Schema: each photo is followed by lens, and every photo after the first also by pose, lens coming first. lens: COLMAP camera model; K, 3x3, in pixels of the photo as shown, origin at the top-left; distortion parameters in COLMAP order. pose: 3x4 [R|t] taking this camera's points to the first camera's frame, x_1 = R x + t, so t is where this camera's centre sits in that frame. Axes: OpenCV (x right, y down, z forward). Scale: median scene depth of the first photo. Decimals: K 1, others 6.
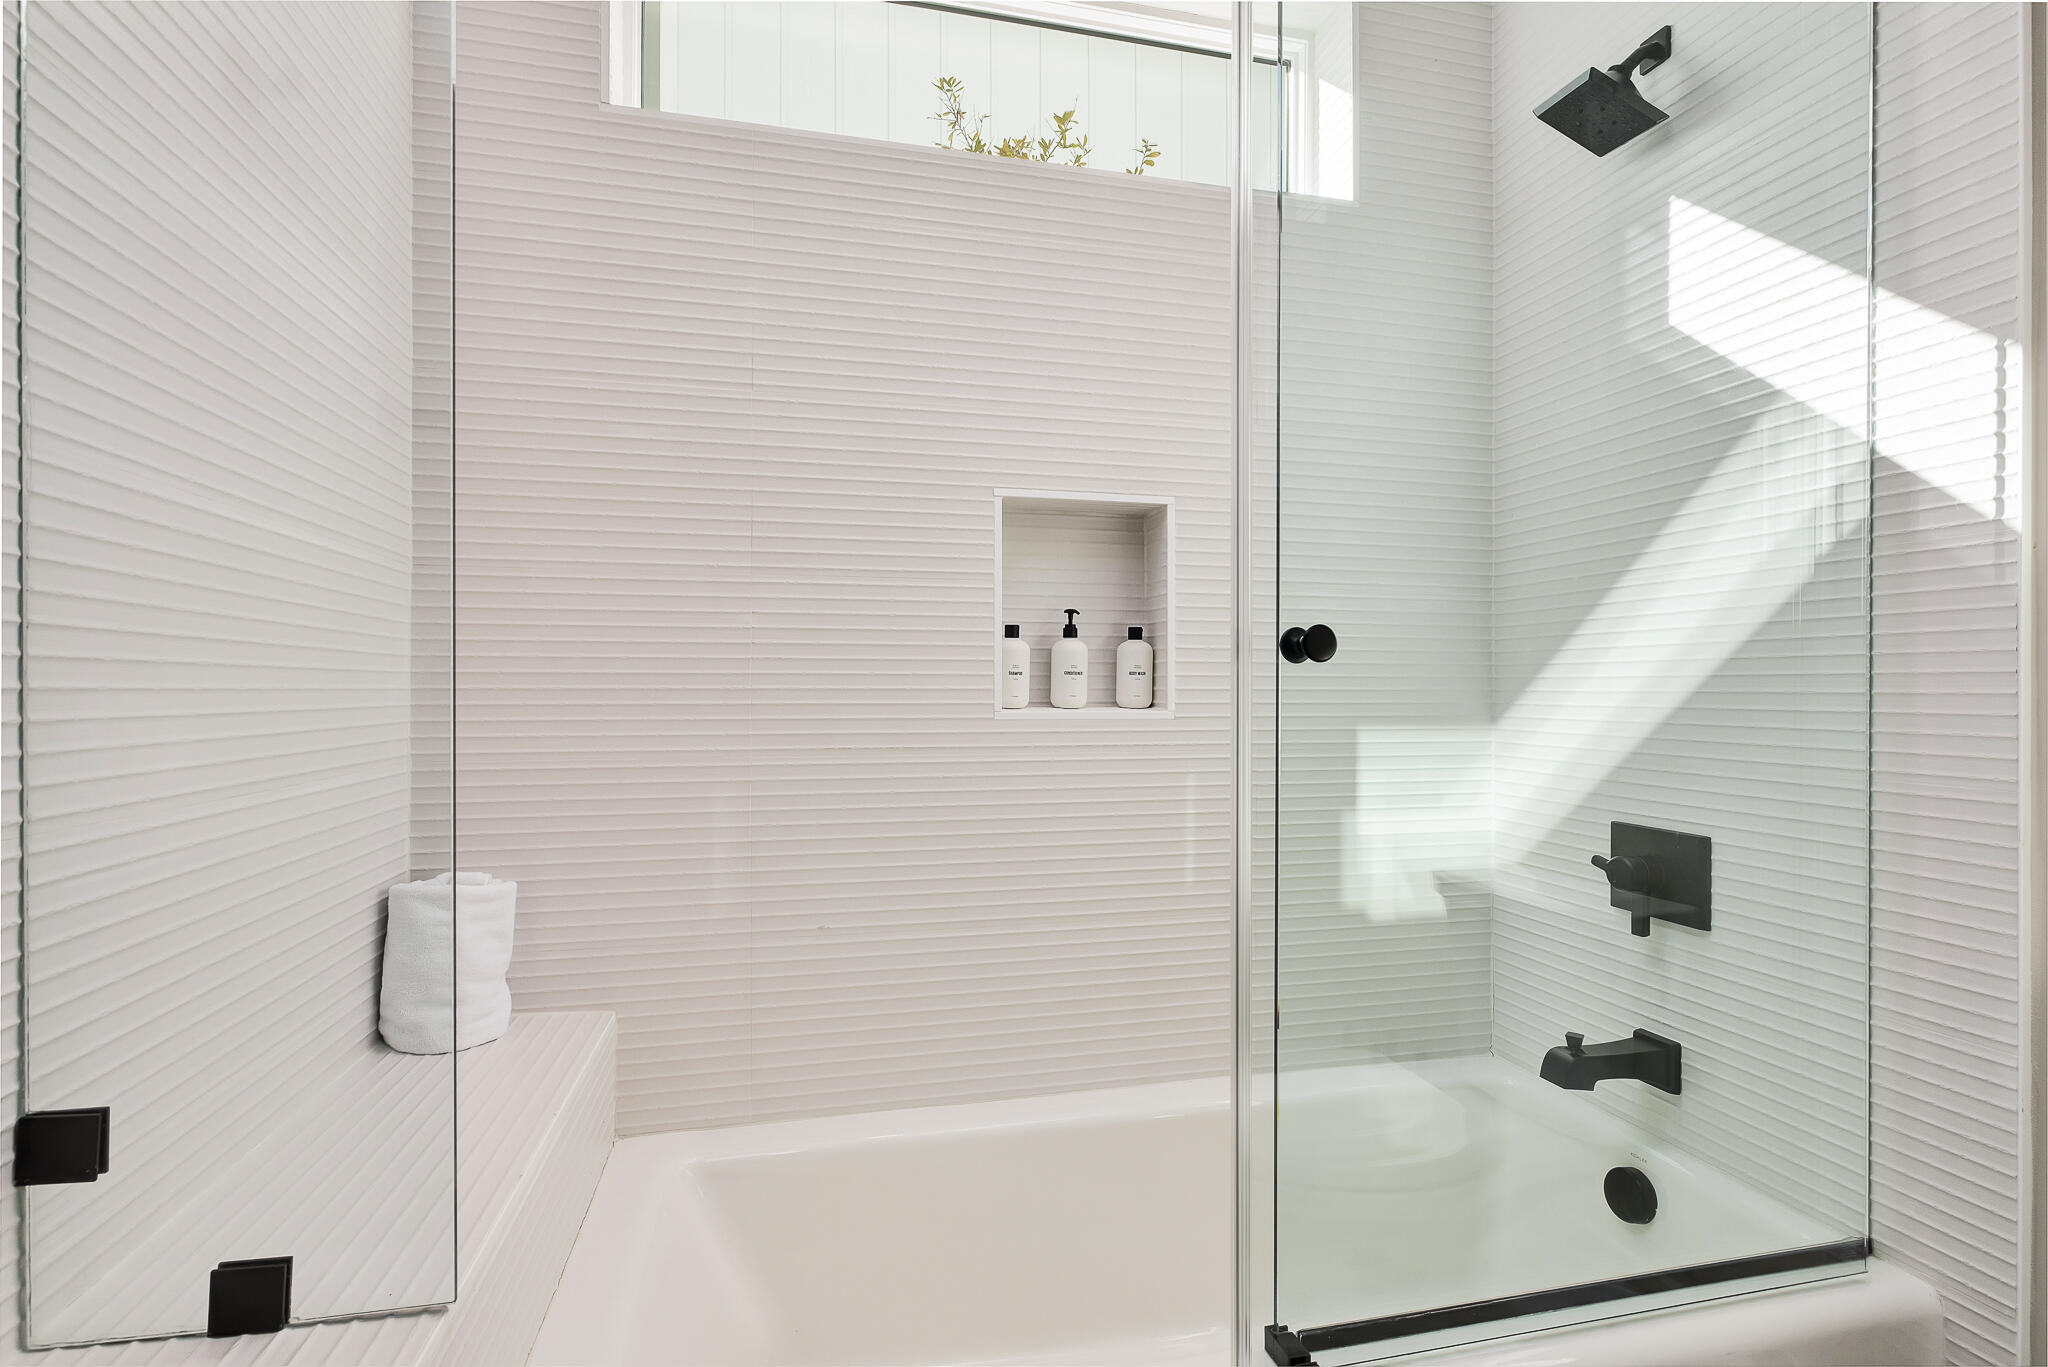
lens RADIAL K [[997.1, 0, 1023.4], [0, 997.1, 690.5], [0, 0, 1]] dist [-0.002982, -0.000616]
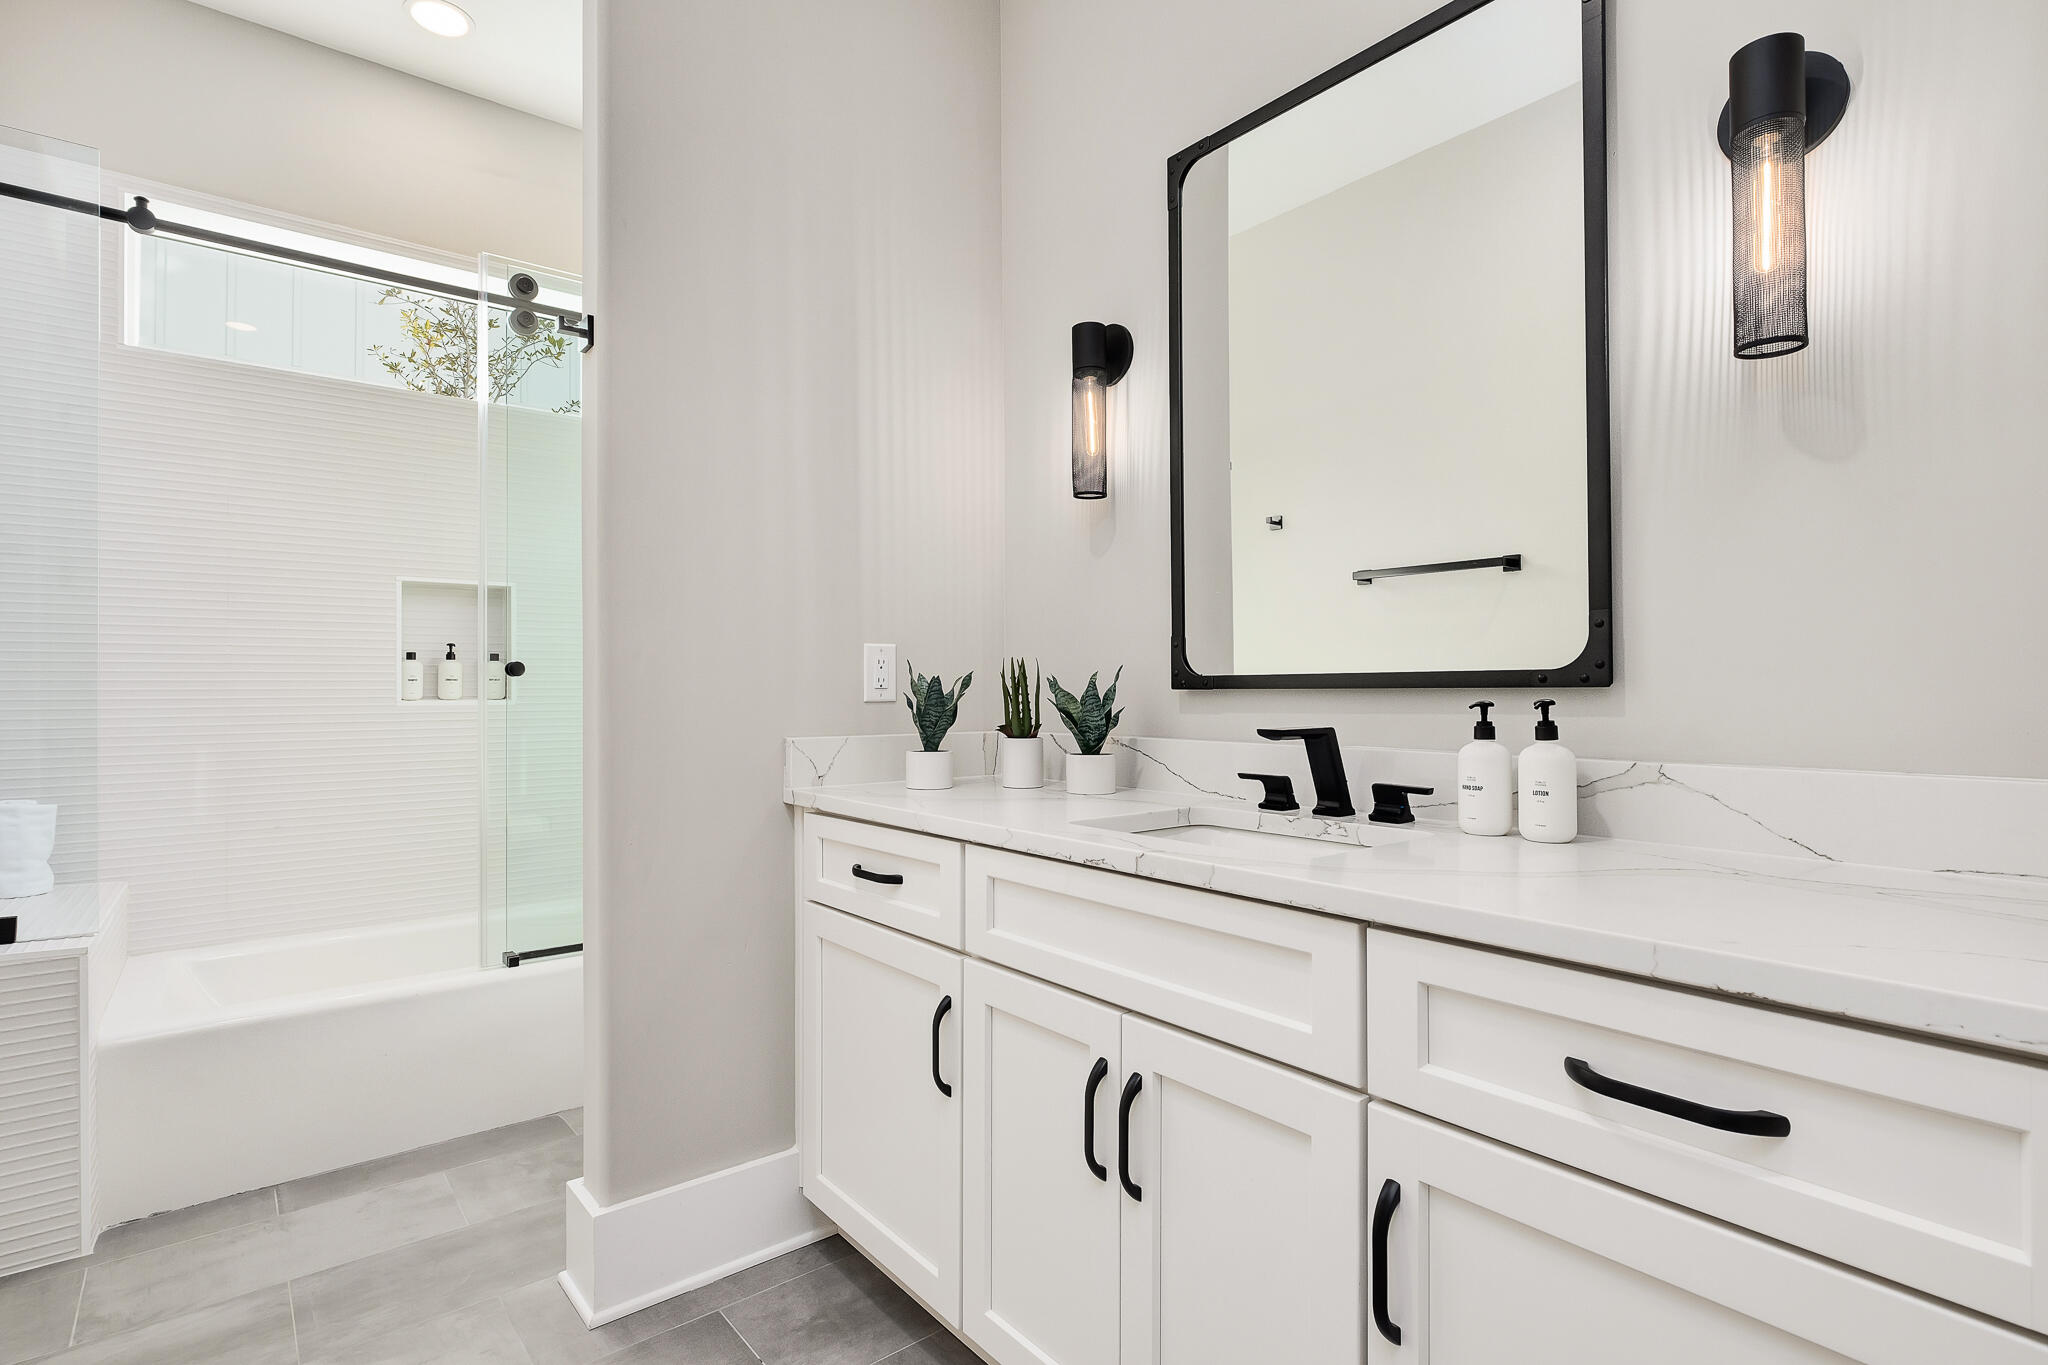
lens RADIAL K [[997.1, 0, 1022.1], [0, 997.1, 676.8], [0, 0, 1]] dist [-0.002982, -0.000616]
pose [[0.908006, 0.001328, 0.418954, 0.229009], [0.000052, 0.999995, -0.003281, -0.017196], [-0.418956, 0.003001, 0.908001, -1.021585]]
